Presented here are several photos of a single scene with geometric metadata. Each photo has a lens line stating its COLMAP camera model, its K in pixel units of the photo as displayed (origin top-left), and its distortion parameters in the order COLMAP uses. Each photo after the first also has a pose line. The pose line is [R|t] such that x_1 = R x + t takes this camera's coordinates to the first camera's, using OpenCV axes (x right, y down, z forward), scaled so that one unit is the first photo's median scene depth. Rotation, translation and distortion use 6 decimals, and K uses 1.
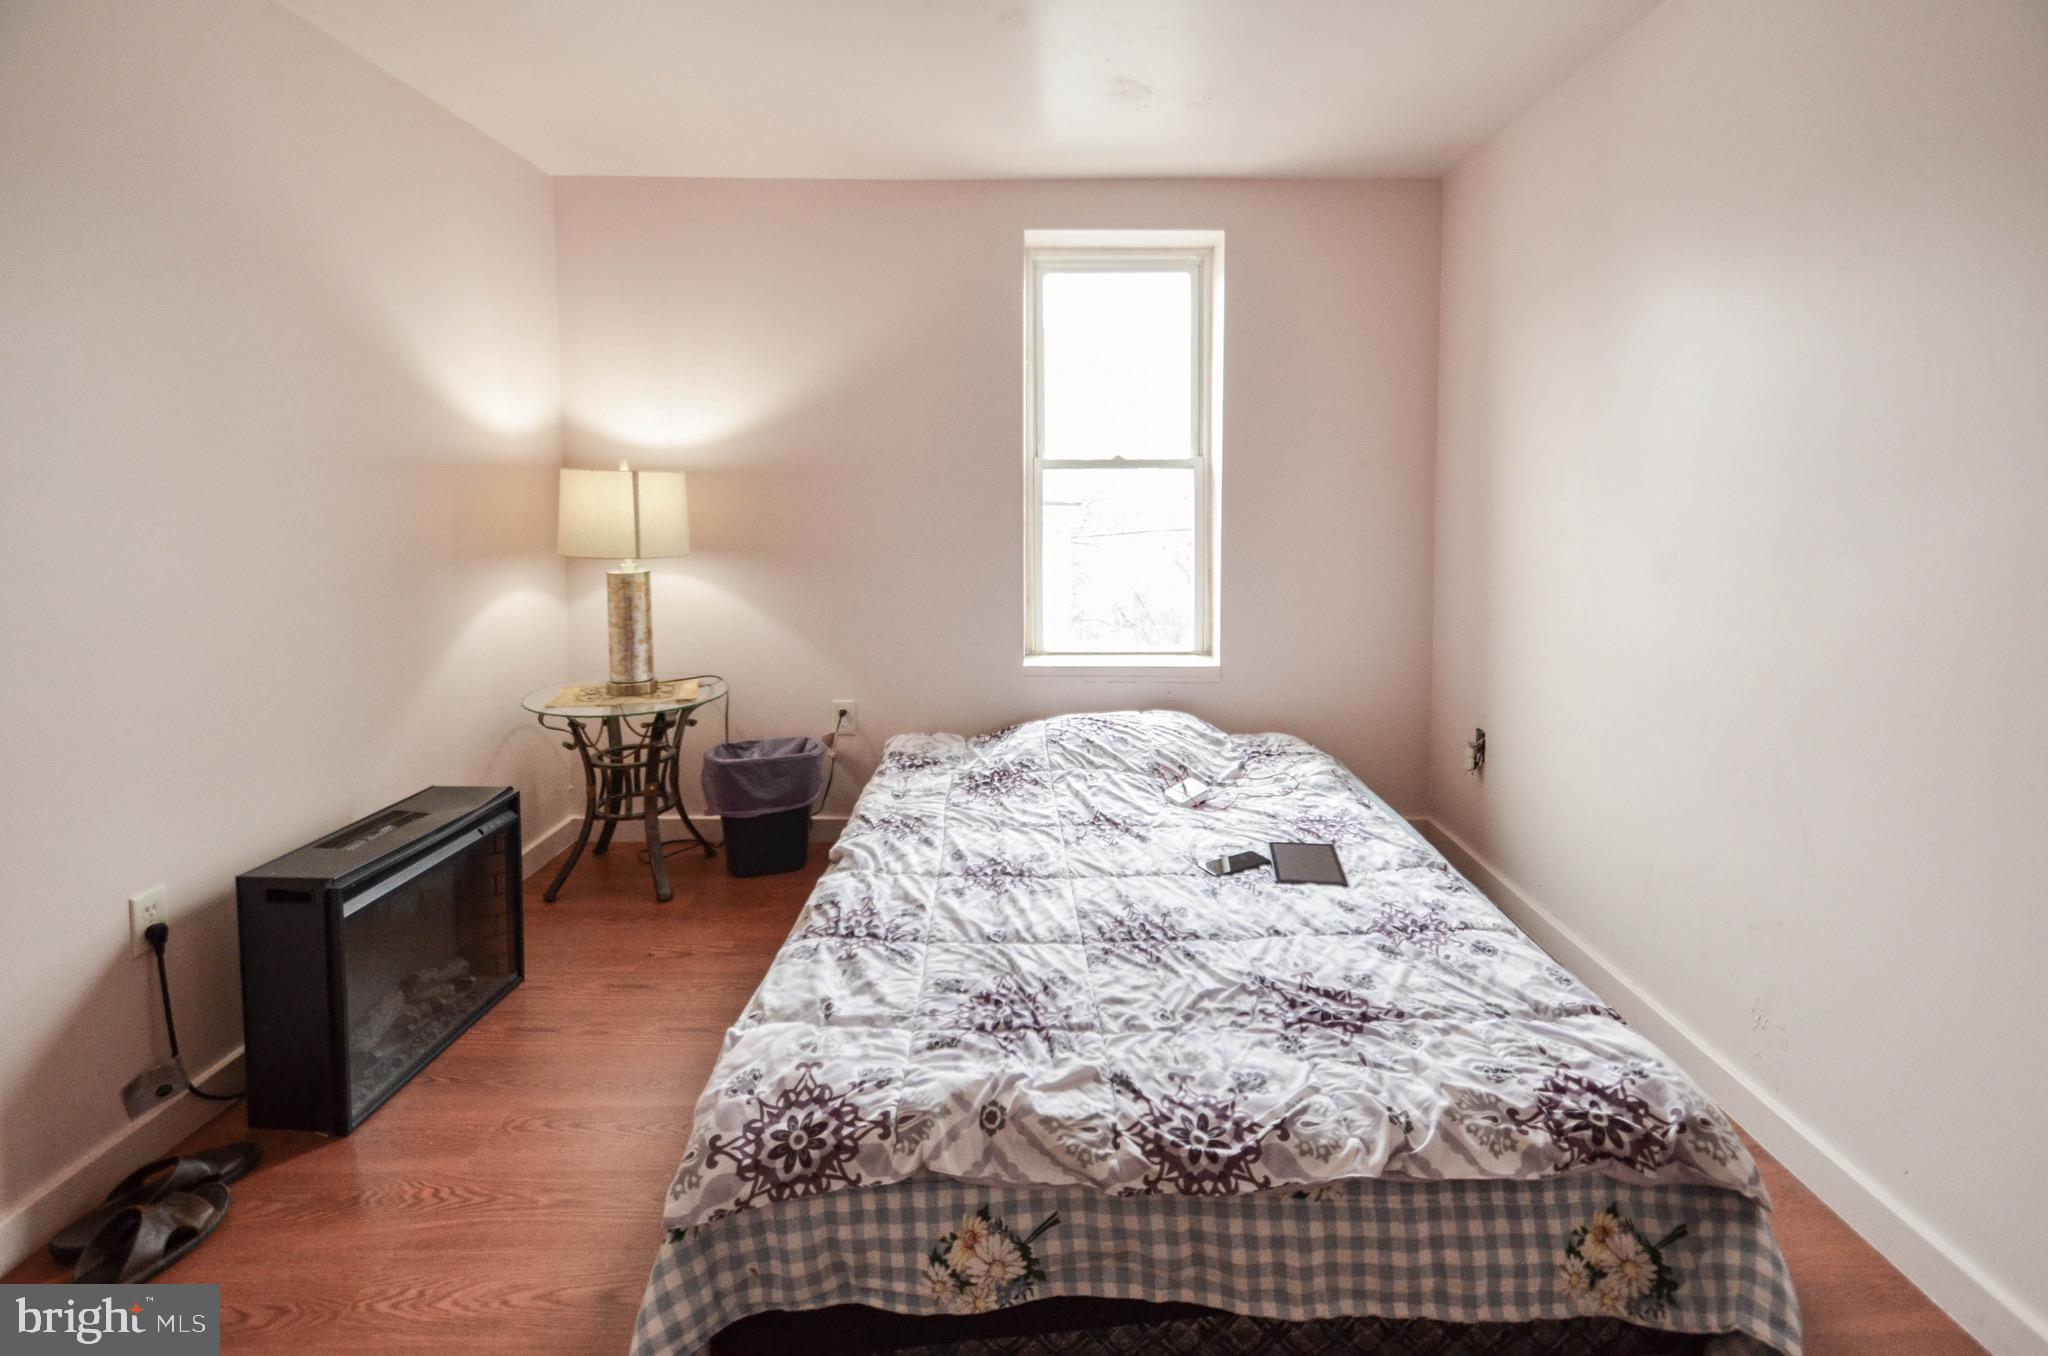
lens RADIAL K [[928.0, 0, 1030.8], [0, 928.0, 643.2], [0, 0, 1]] dist [0.026329, -0.016874]
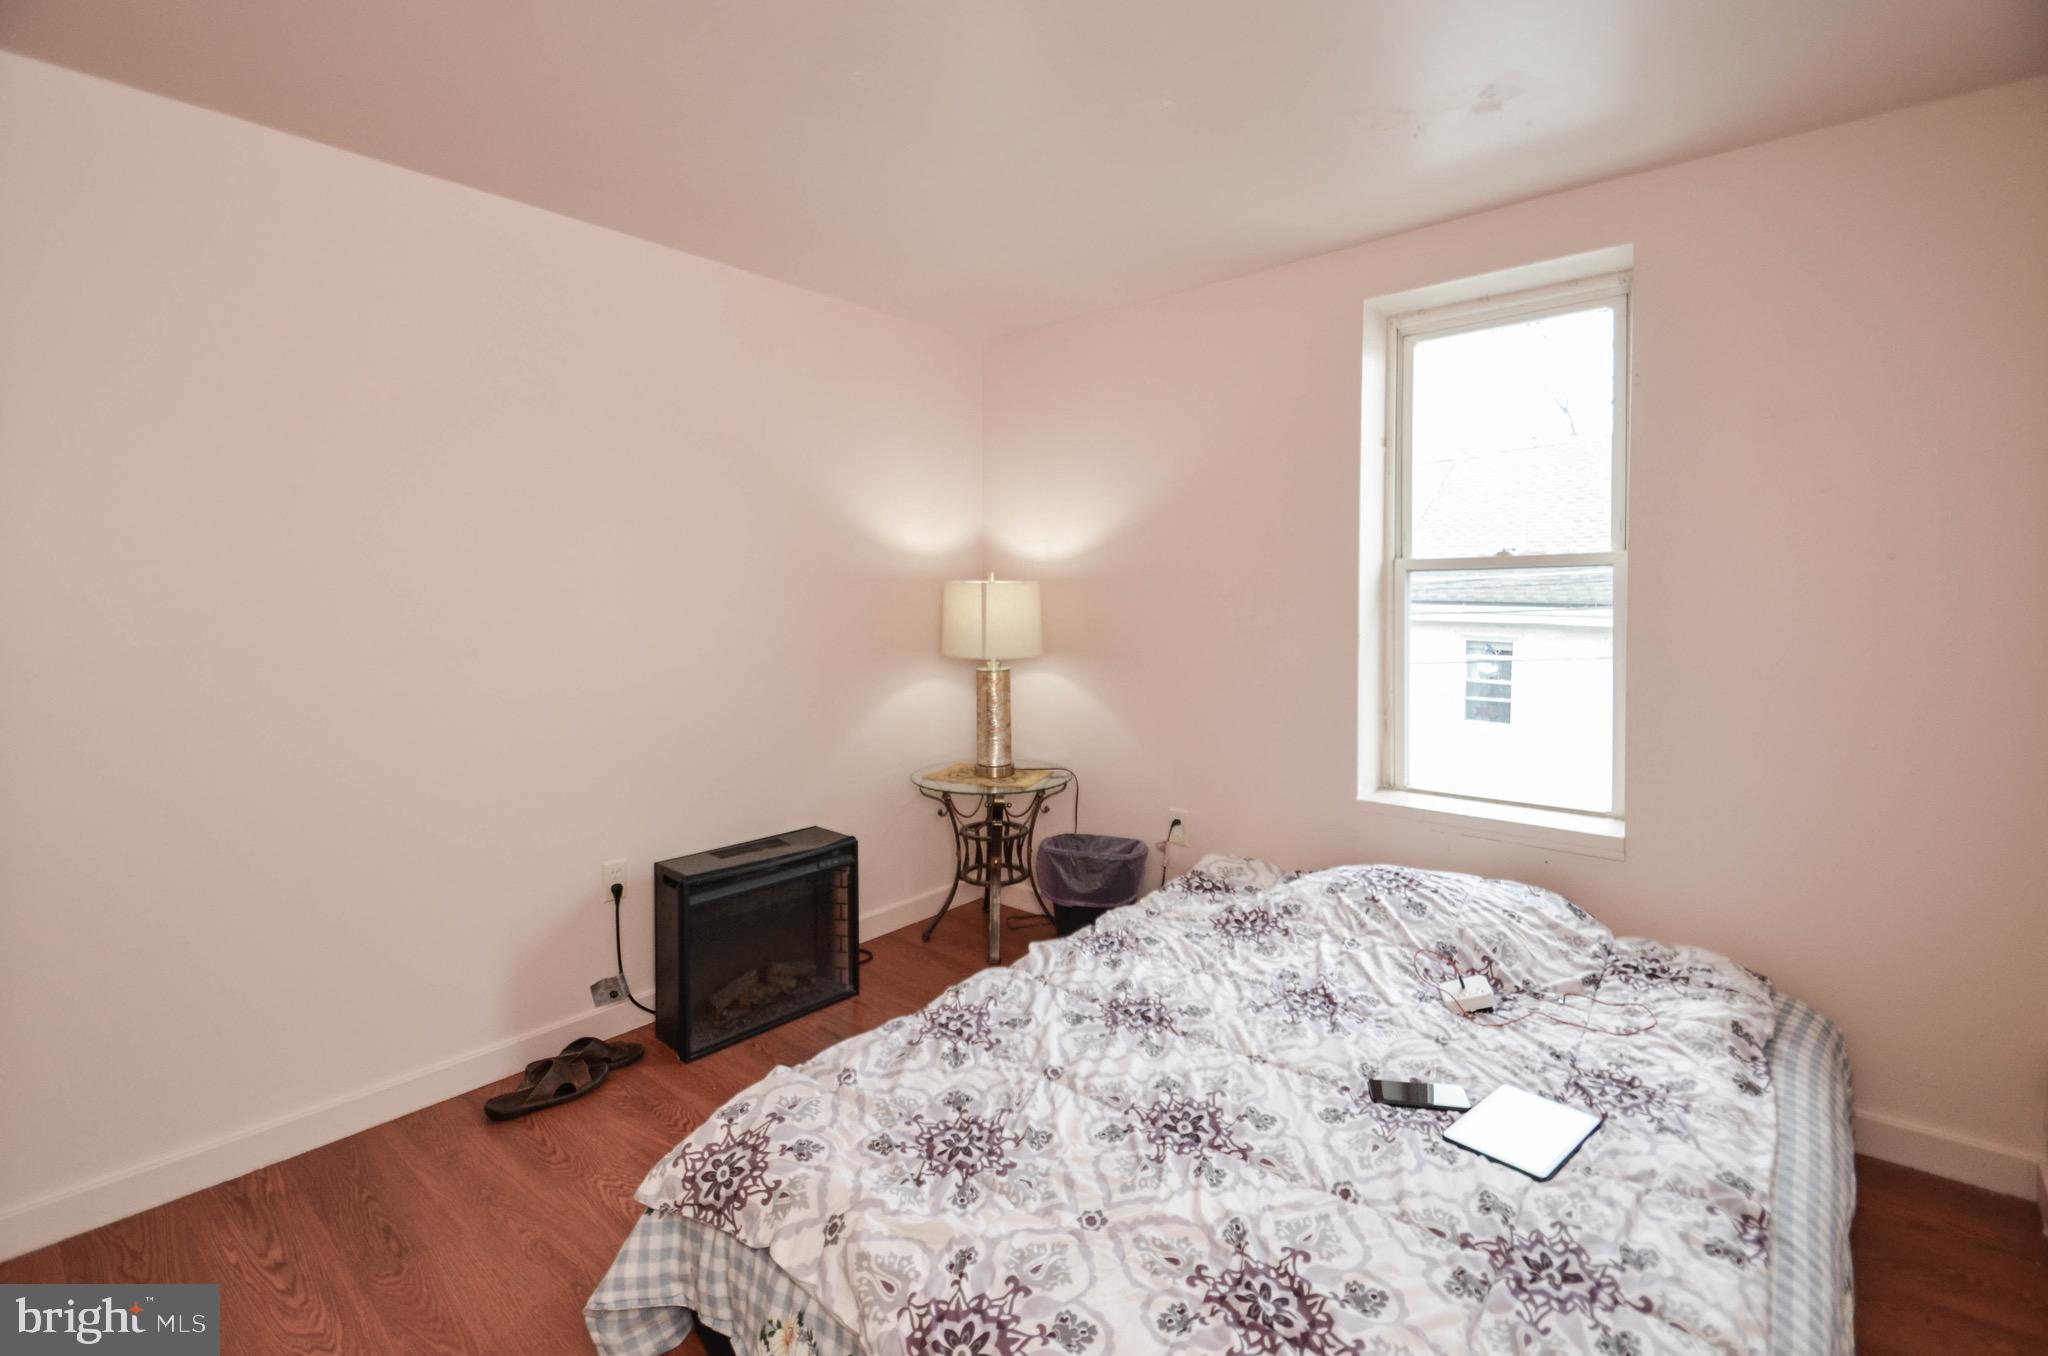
lens RADIAL K [[921.6, 0, 1027.2], [0, 921.6, 708.9], [0, 0, 1]] dist [0.031161, -0.015600]
pose [[0.759794, 0.072603, -0.646098, 0.533265], [-0.098486, 0.995130, -0.003994, -0.044662], [0.642662, 0.066666, 0.763244, 0.252609]]
